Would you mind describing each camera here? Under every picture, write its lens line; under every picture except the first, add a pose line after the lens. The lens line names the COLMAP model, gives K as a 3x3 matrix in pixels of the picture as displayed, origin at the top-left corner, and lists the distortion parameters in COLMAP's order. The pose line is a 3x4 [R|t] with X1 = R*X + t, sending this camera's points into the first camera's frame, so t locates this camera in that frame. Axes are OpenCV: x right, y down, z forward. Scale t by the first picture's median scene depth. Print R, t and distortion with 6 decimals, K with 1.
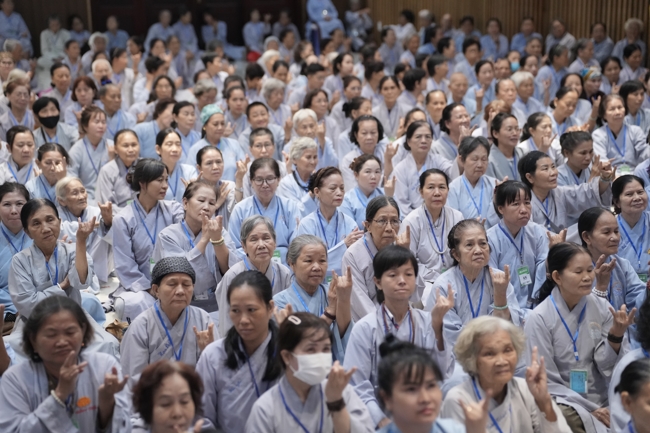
lens RADIAL K [[1664.2, 0, 325.0], [0, 1664.2, 216.5], [0, 0, 1]] dist [0.756404, 0.094283]
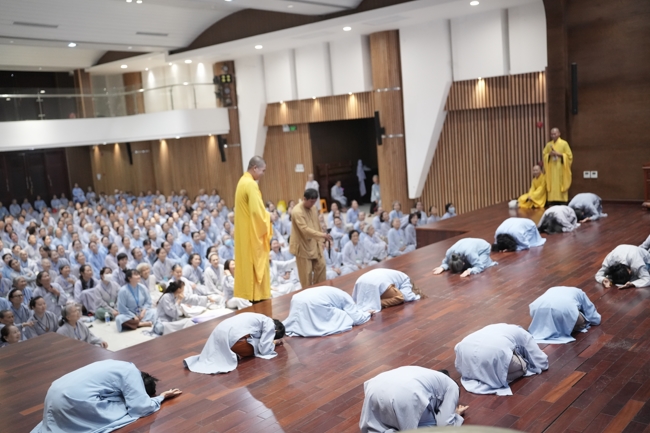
lens RADIAL K [[654.6, 0, 326.5], [0, 654.6, 205.7], [0, 0, 1]] dist [-0.084827, 0.183408]
pose [[0.925392, -0.096255, 0.366584, -0.037058], [0.124973, 0.990614, -0.055370, 0.032692], [-0.357814, 0.097052, 0.928736, -0.422113]]
